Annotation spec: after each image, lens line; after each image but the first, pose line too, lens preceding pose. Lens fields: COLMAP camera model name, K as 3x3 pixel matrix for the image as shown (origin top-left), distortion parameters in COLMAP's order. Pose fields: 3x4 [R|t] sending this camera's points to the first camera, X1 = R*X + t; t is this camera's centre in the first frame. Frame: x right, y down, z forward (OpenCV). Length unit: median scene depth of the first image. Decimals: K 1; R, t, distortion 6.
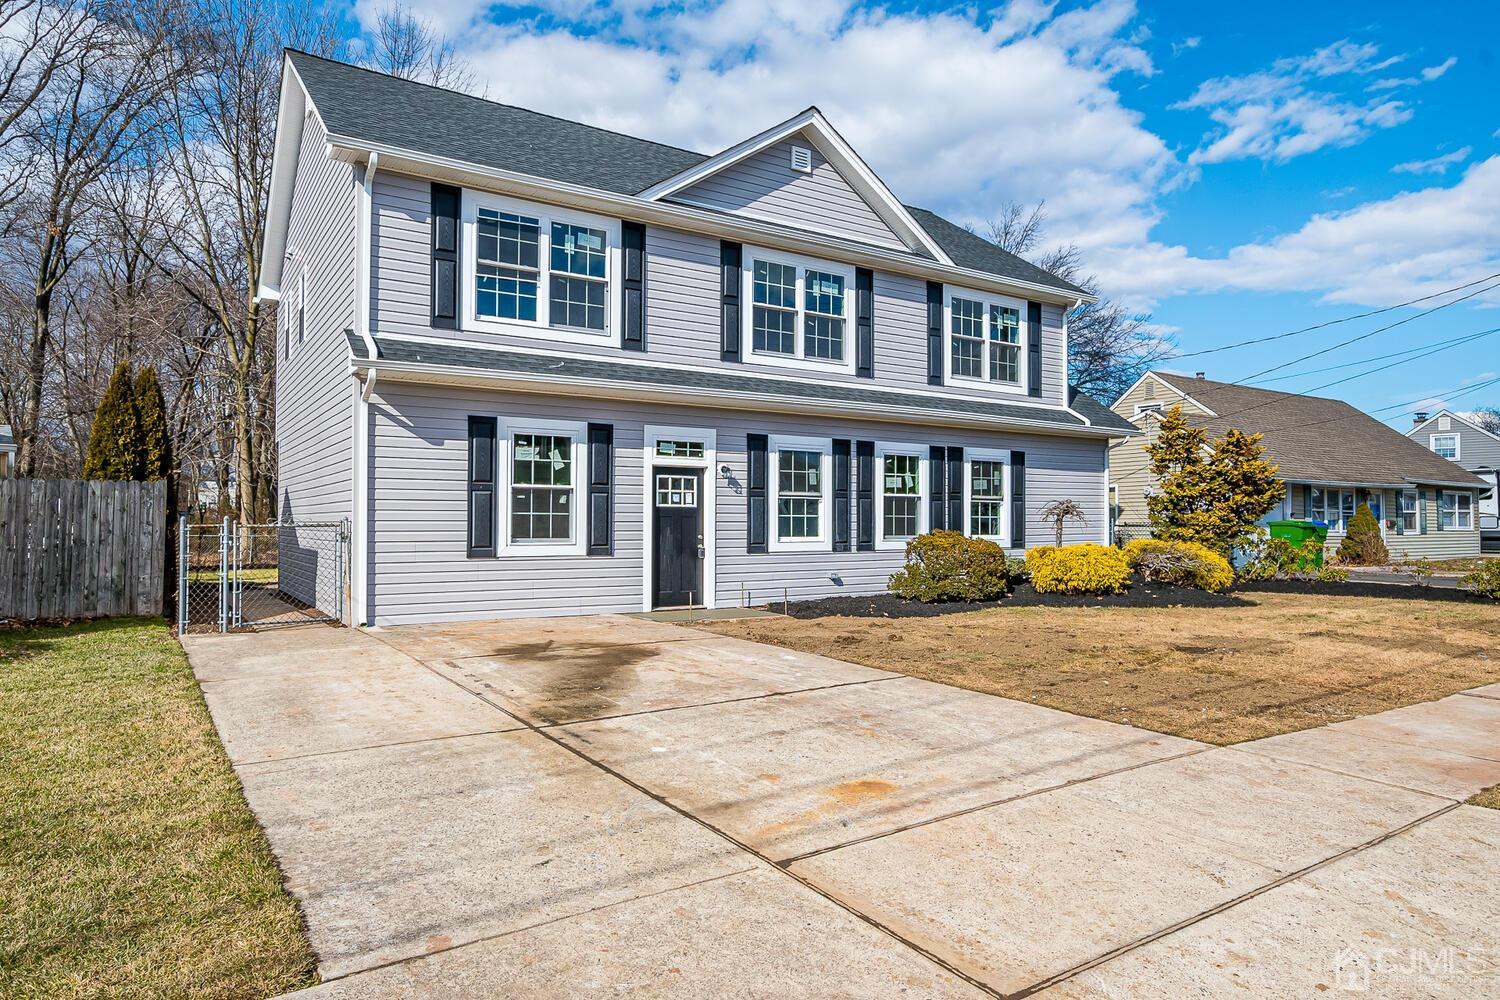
lens RADIAL K [[915.3, 0, 747.0], [0, 915.3, 497.0], [0, 0, 1]] dist [-0.005272, -0.000247]
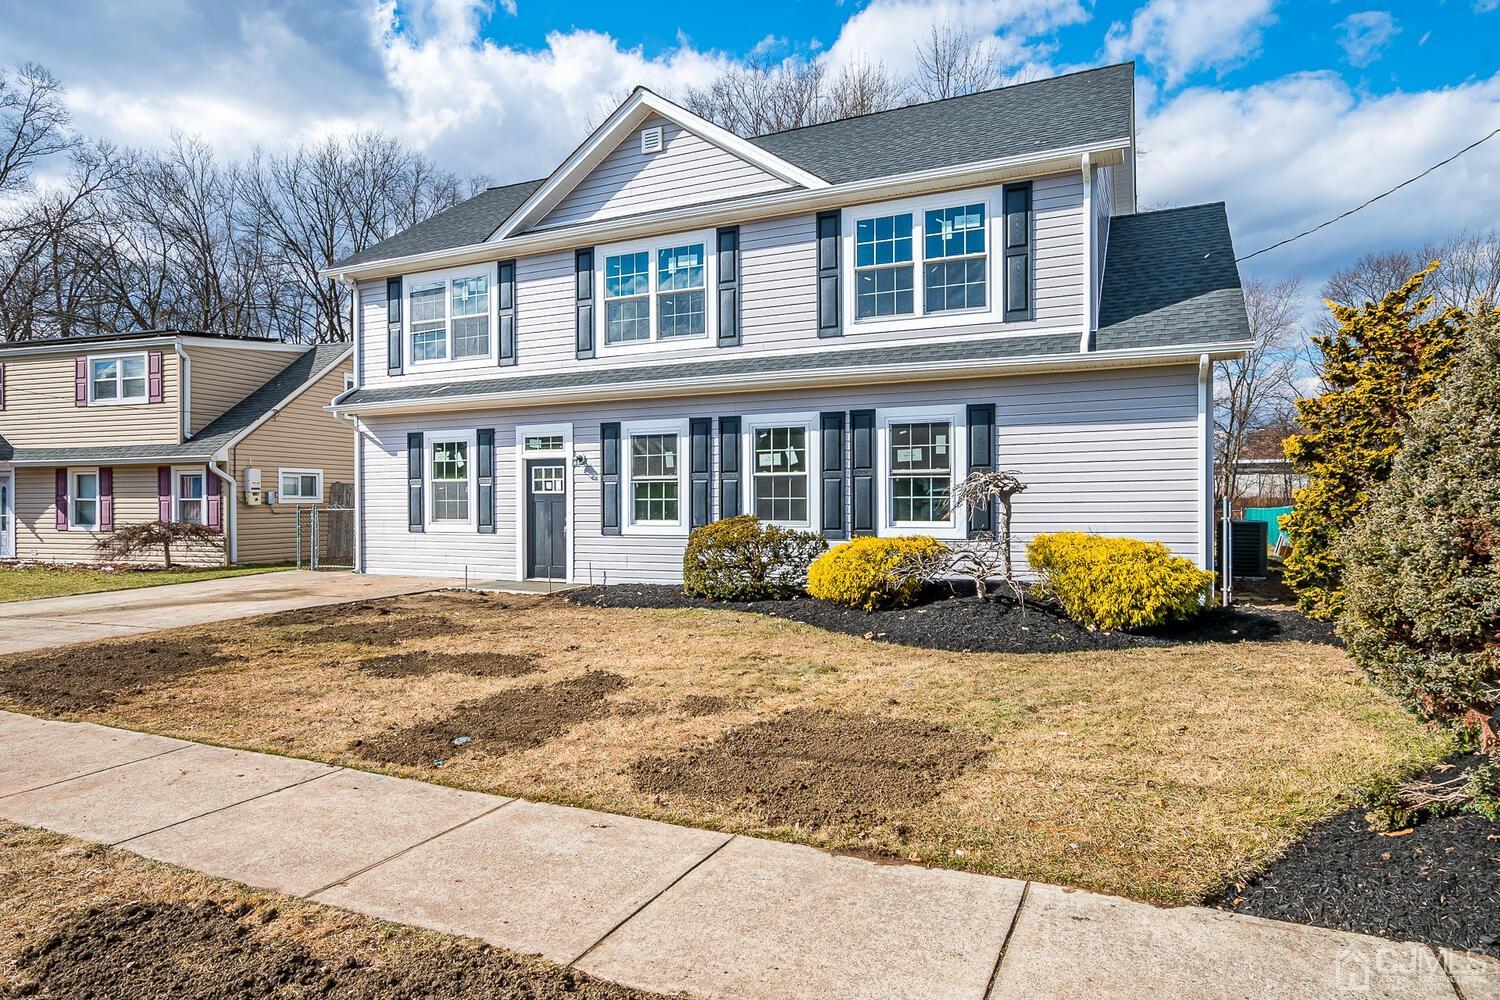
lens RADIAL K [[854.3, 0, 760.4], [0, 854.3, 504.4], [0, 0, 1]] dist [-0.021169, -0.001207]
pose [[0.545224, -0.004318, -0.838279, 0.898116], [0.027810, 0.999529, 0.012940, 0.016846], [0.837829, -0.030368, 0.545087, 0.585988]]
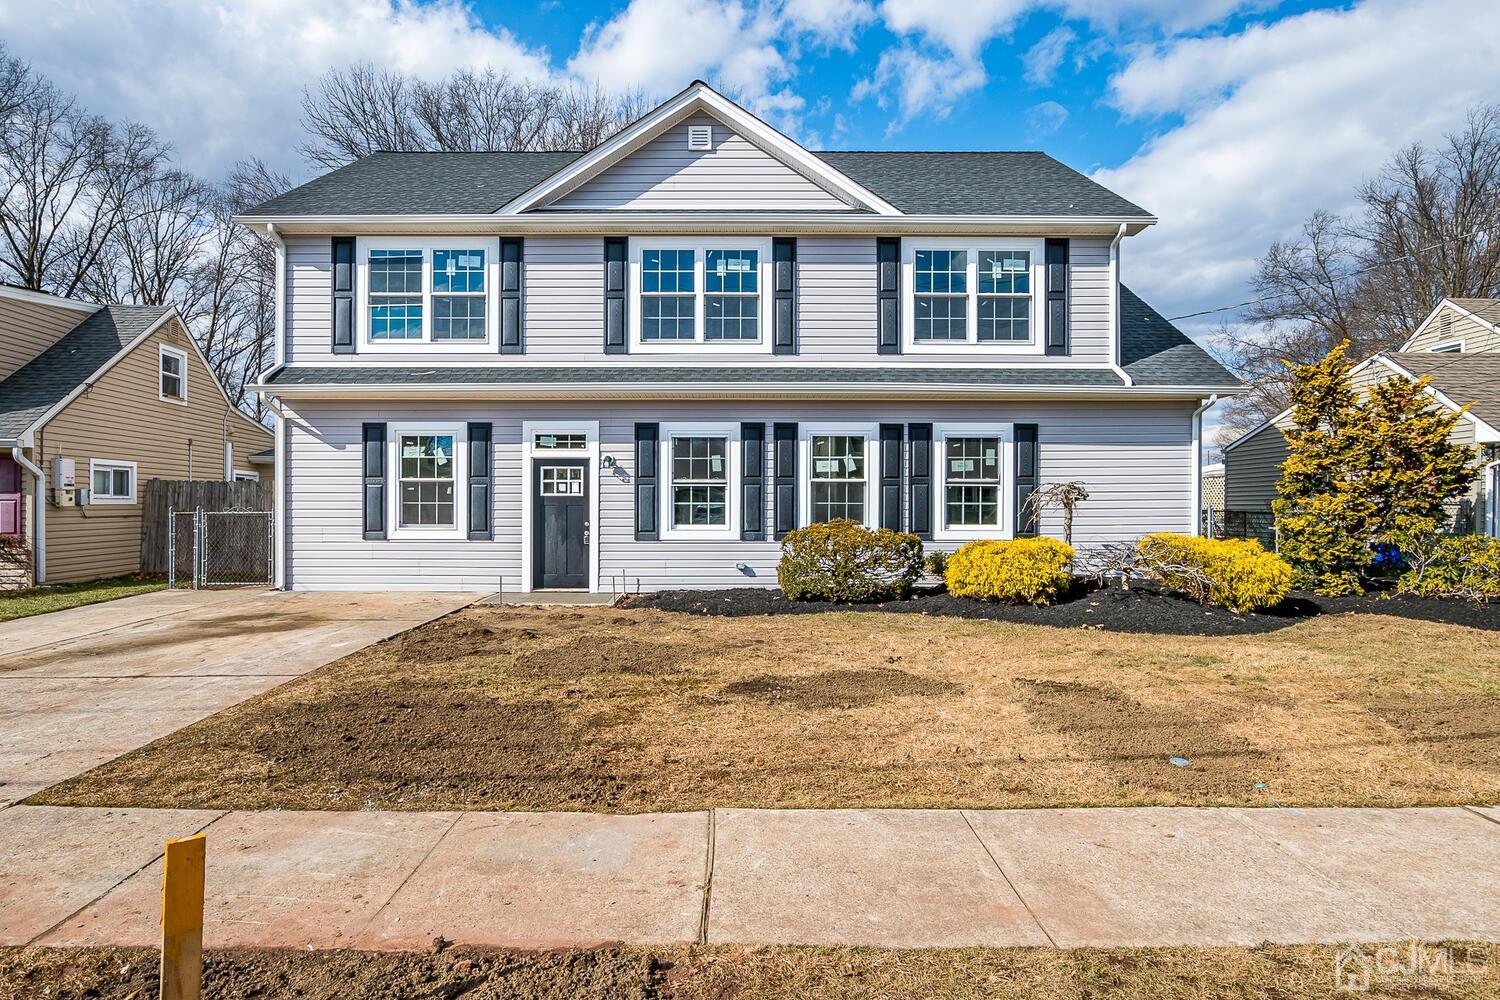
lens RADIAL K [[752.9, 0, 744.3], [0, 752.9, 505.9], [0, 0, 1]] dist [-0.016318, 0.002028]
pose [[0.841051, -0.003828, -0.540942, 0.532109], [0.015340, 0.999742, 0.016777, 0.010079], [0.540738, -0.022408, 0.840893, 0.346194]]
